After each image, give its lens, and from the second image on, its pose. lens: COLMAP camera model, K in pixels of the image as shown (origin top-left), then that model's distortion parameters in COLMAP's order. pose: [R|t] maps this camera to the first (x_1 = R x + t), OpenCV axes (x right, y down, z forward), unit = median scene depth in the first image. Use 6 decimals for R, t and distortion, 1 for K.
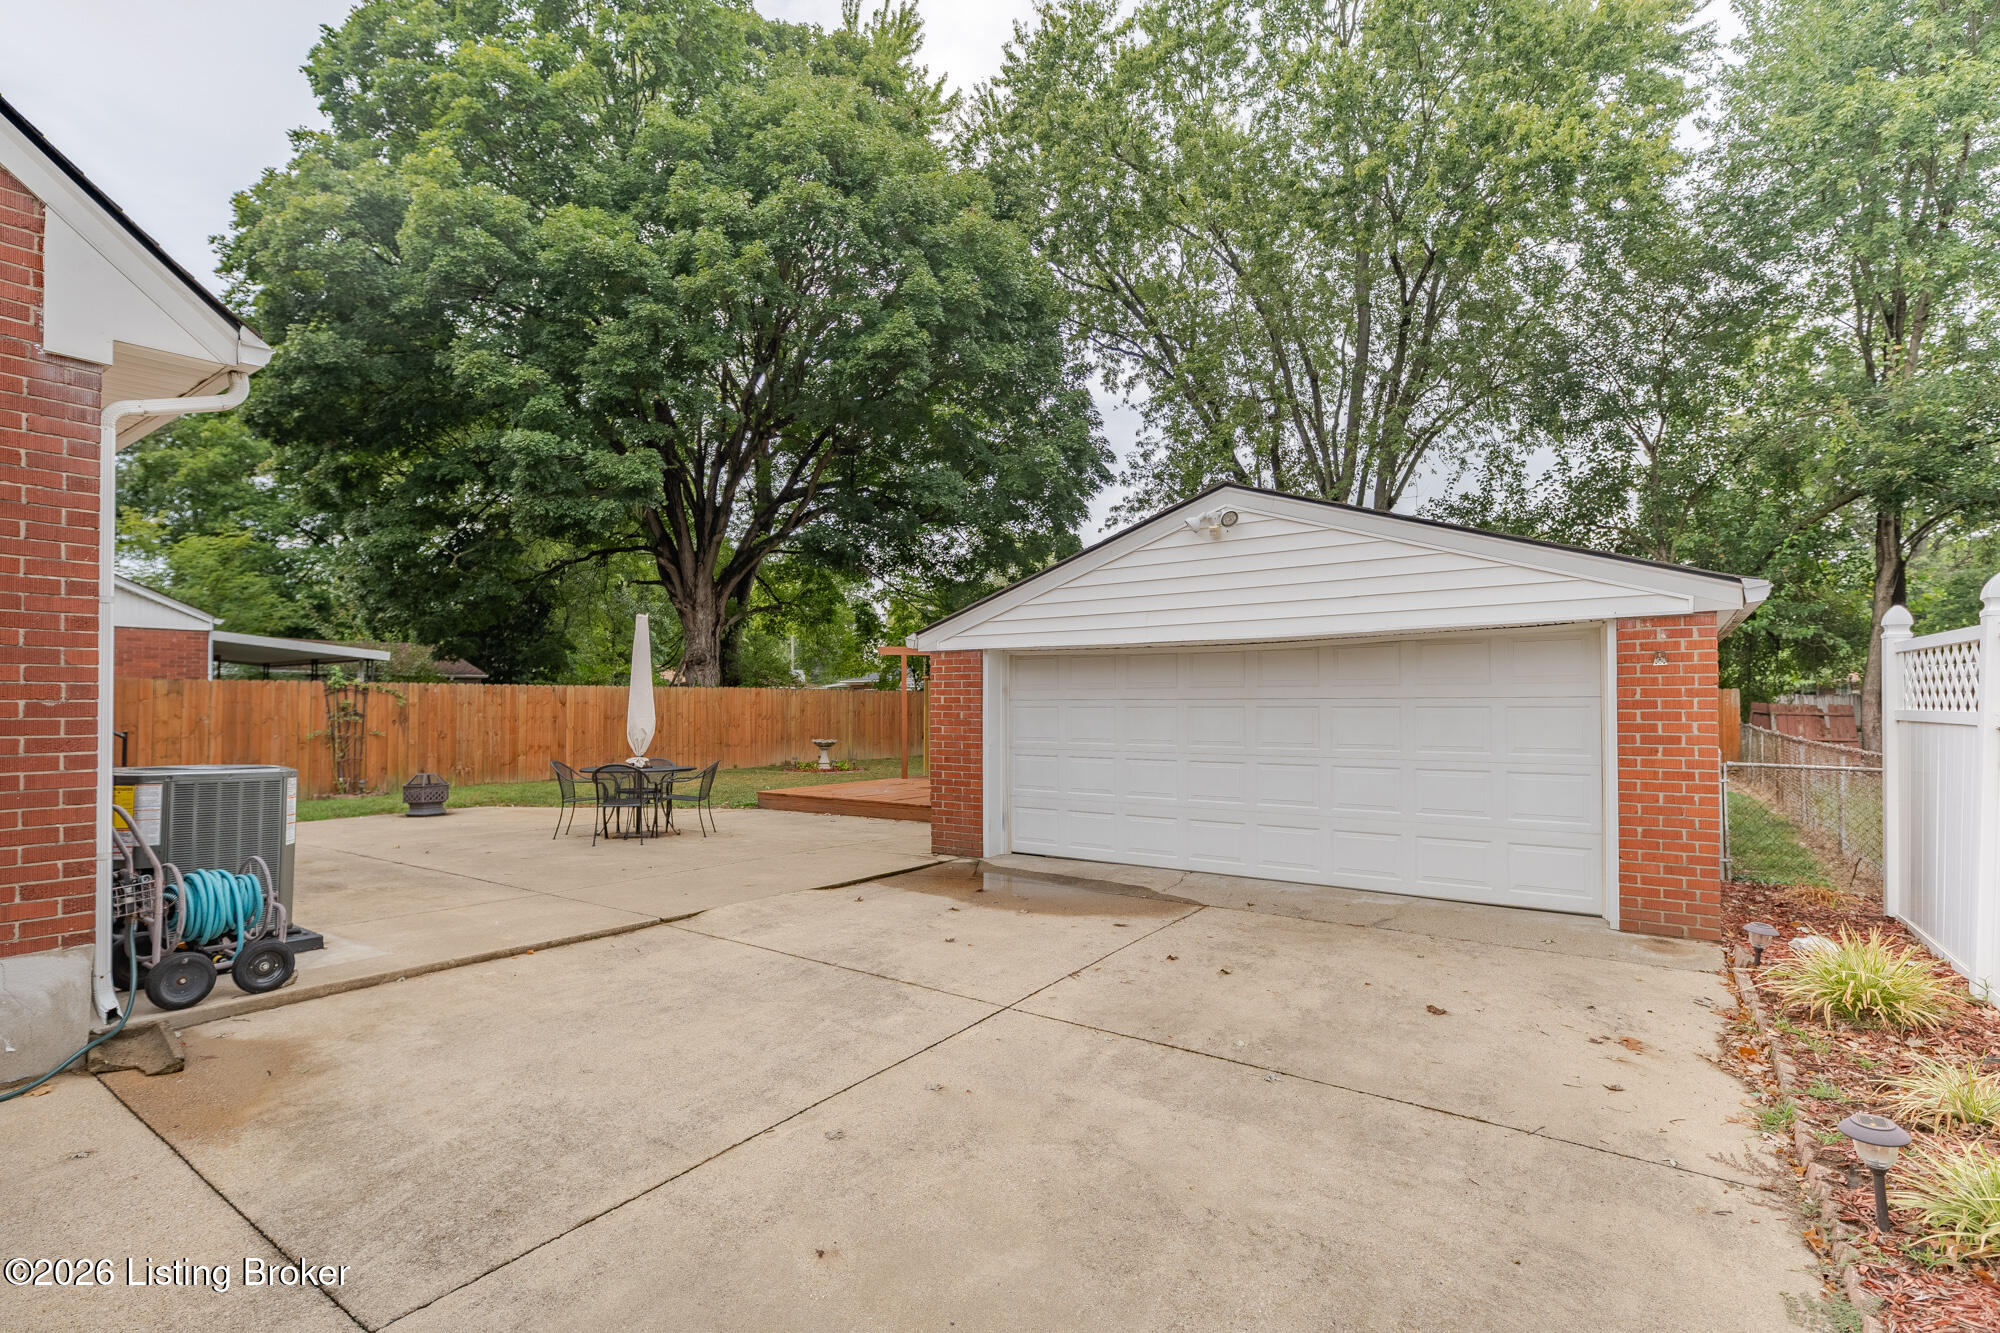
lens RADIAL K [[872.1, 0, 999.3], [0, 872.1, 672.9], [0, 0, 1]] dist [0.000943, -0.000633]
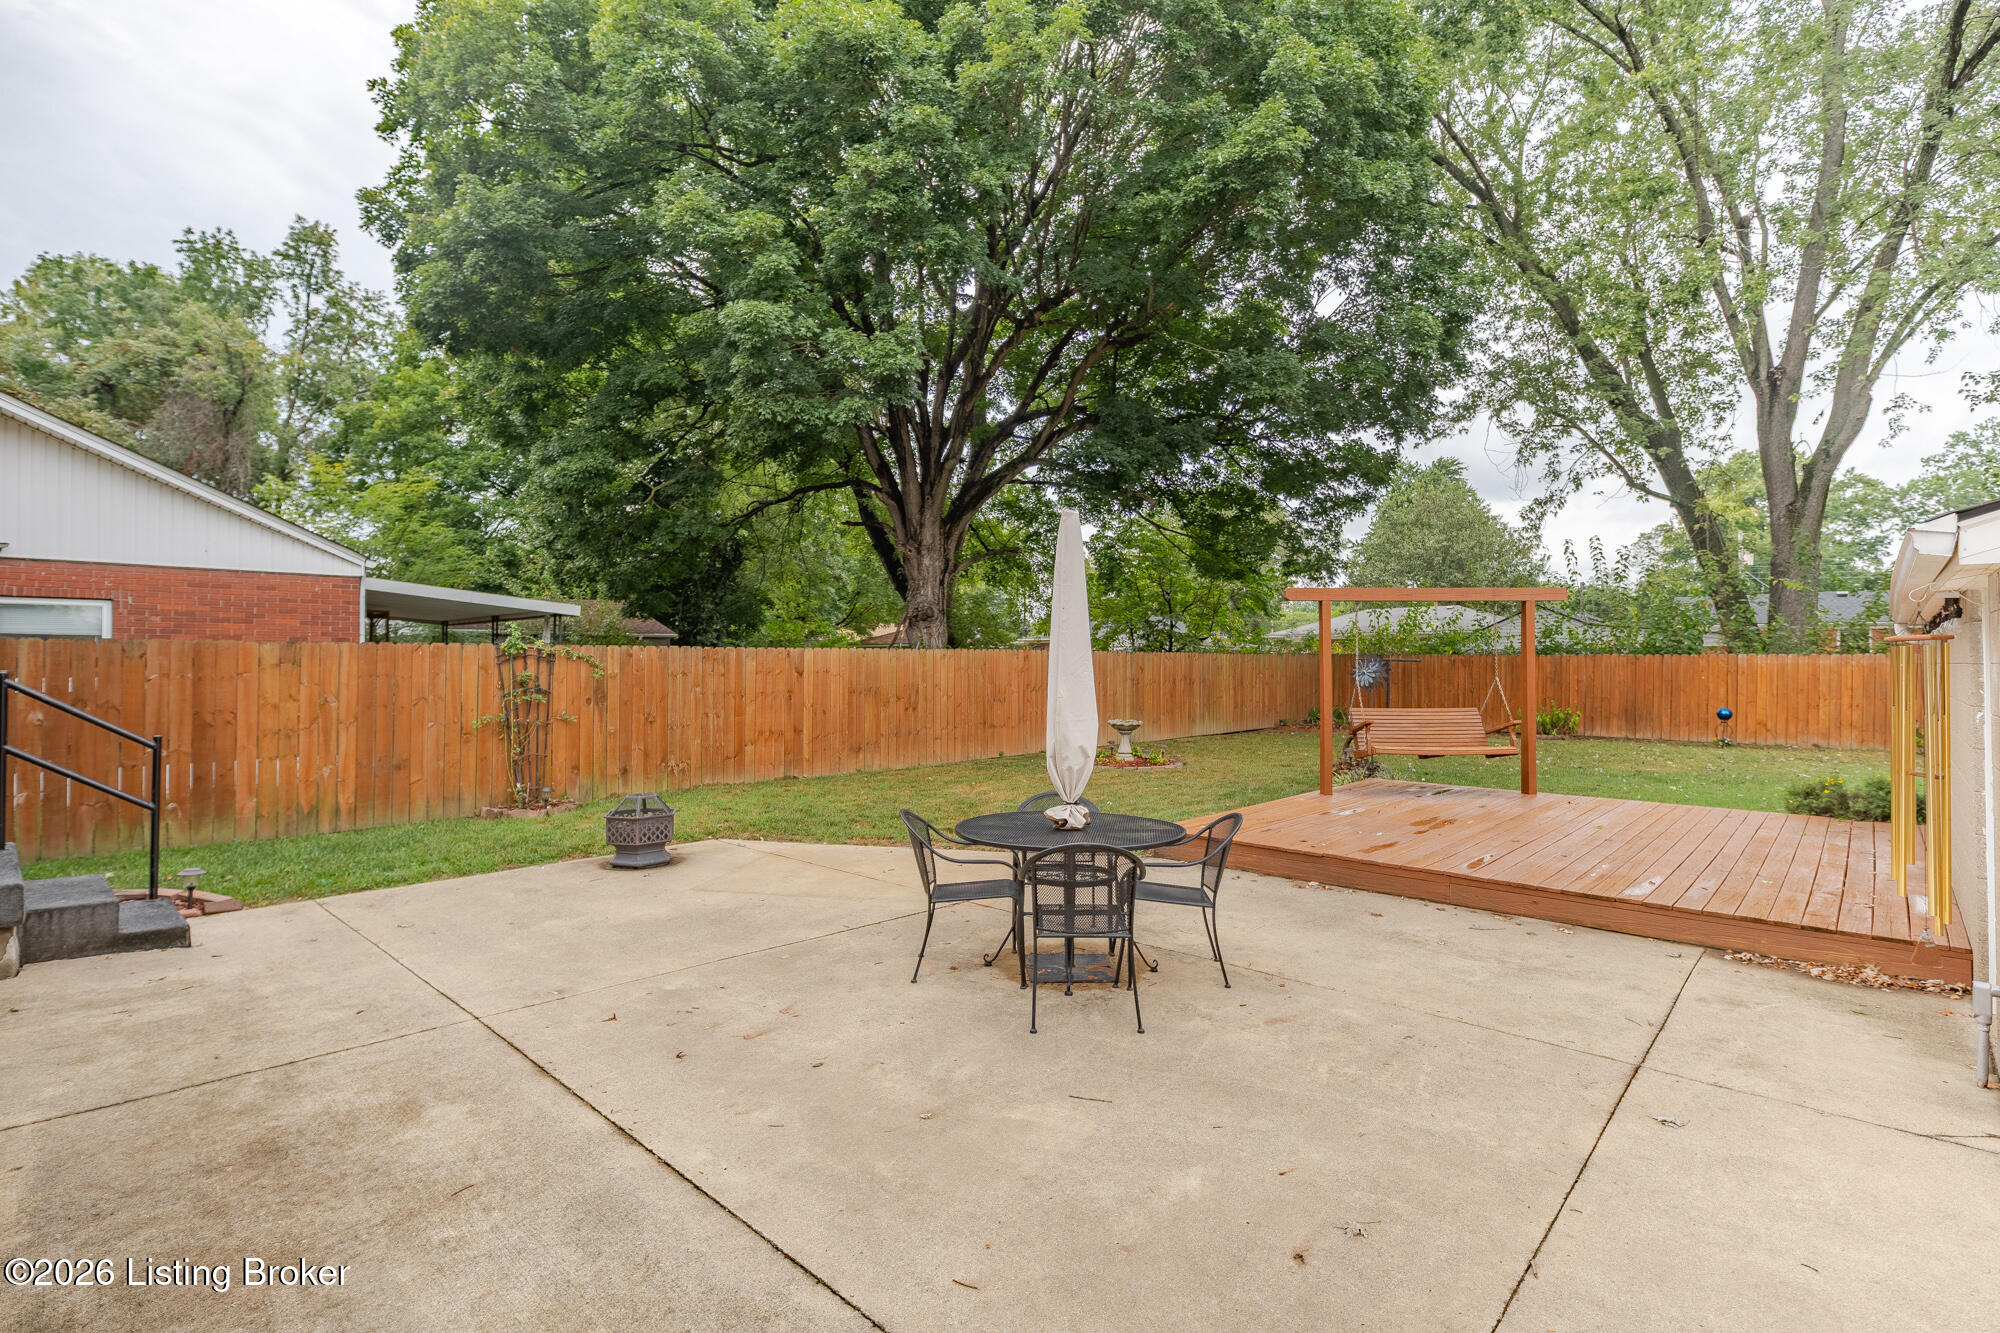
lens RADIAL K [[831.8, 0, 1002.8], [0, 831.8, 629.8], [0, 0, 1]] dist [-0.001143, 0.000171]
pose [[0.990925, -0.004358, -0.134342, -0.208672], [0.004244, 0.999990, -0.001135, 0.000395], [0.134345, 0.000555, 0.990934, 0.291574]]
